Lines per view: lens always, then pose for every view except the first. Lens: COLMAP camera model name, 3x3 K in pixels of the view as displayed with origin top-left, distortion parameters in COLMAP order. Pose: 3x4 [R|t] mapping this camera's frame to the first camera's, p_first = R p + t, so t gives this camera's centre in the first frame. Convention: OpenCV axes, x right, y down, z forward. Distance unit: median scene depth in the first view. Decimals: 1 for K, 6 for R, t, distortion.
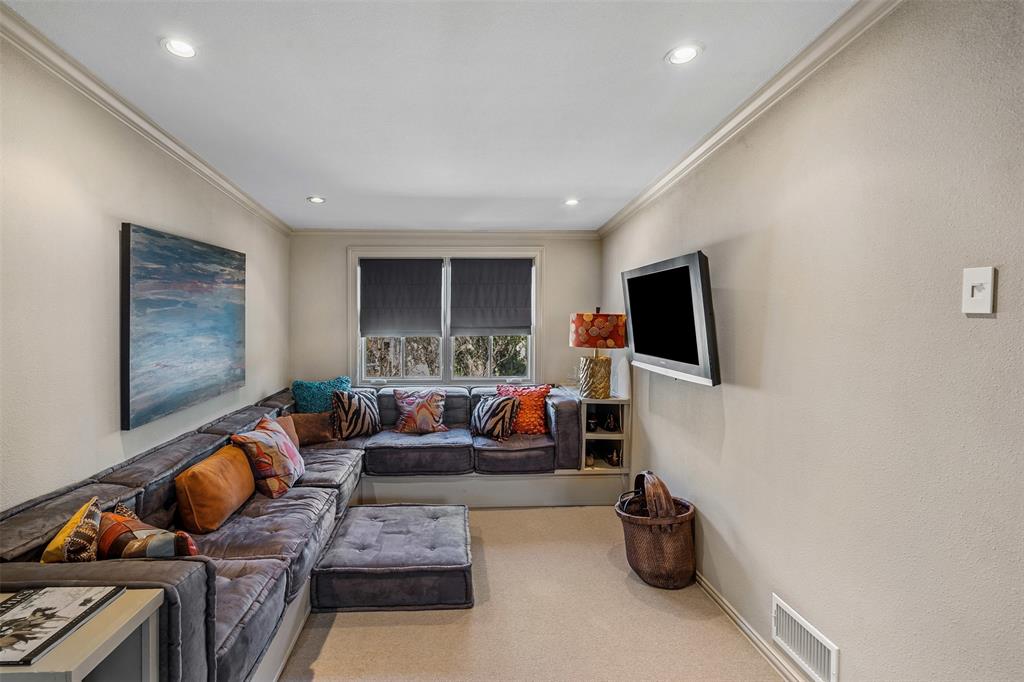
lens RADIAL K [[473.2, 0, 500.4], [0, 473.2, 326.6], [0, 0, 1]] dist [-0.001831, -0.000363]
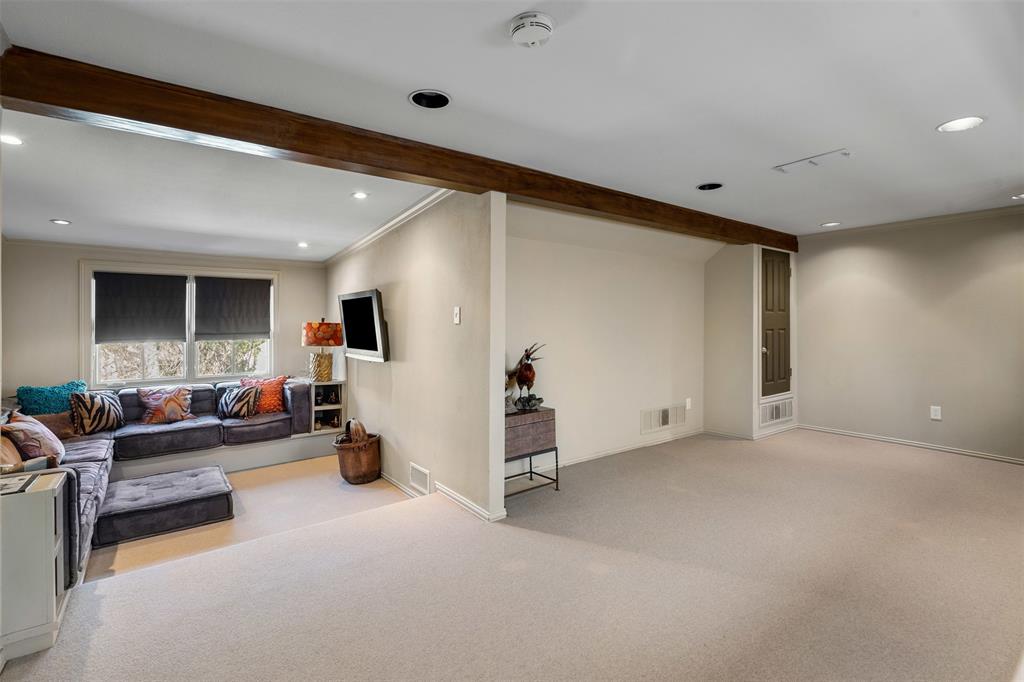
lens RADIAL K [[473.2, 0, 500.4], [0, 473.2, 326.6], [0, 0, 1]] dist [-0.001831, -0.000363]
pose [[0.858459, -0.004858, 0.512860, -0.067252], [0.012731, 0.999849, -0.011840, 0.008818], [-0.512725, 0.016693, 0.858391, -0.505625]]
